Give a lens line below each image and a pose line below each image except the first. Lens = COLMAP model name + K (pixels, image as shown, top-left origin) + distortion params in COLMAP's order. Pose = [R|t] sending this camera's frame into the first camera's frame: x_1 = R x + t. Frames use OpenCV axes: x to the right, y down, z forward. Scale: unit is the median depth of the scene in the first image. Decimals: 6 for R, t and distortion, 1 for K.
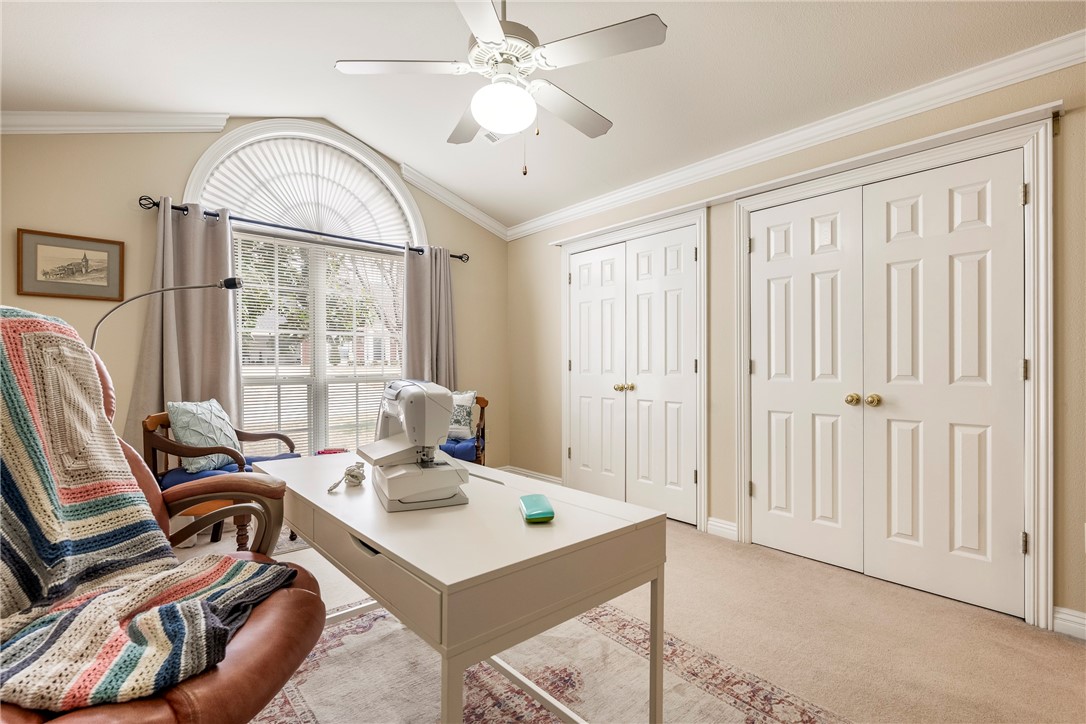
lens RADIAL K [[491.8, 0, 543.0], [0, 491.8, 362.0], [0, 0, 1]] dist [0.000524, 0.000392]
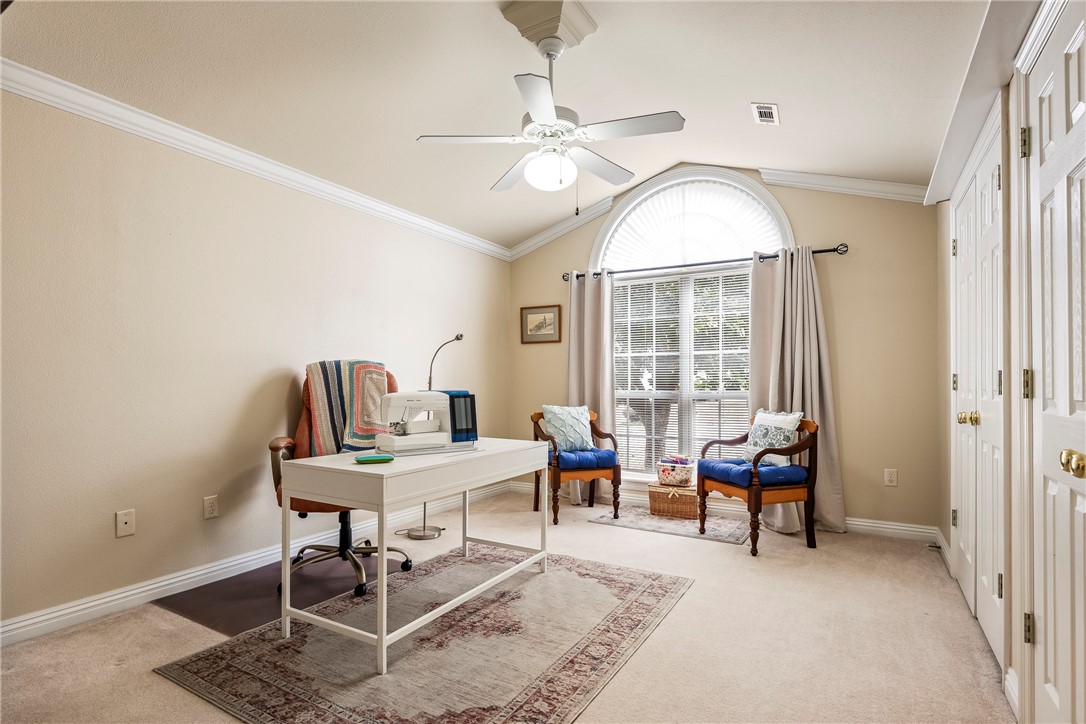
lens RADIAL K [[563.2, 0, 539.2], [0, 563.2, 379.8], [0, 0, 1]] dist [-0.000983, -0.000213]
pose [[0.310376, -0.004433, -0.950604, 0.916423], [0.004621, 0.999984, -0.003154, 0.005154], [0.950603, -0.003414, 0.310392, 0.396756]]
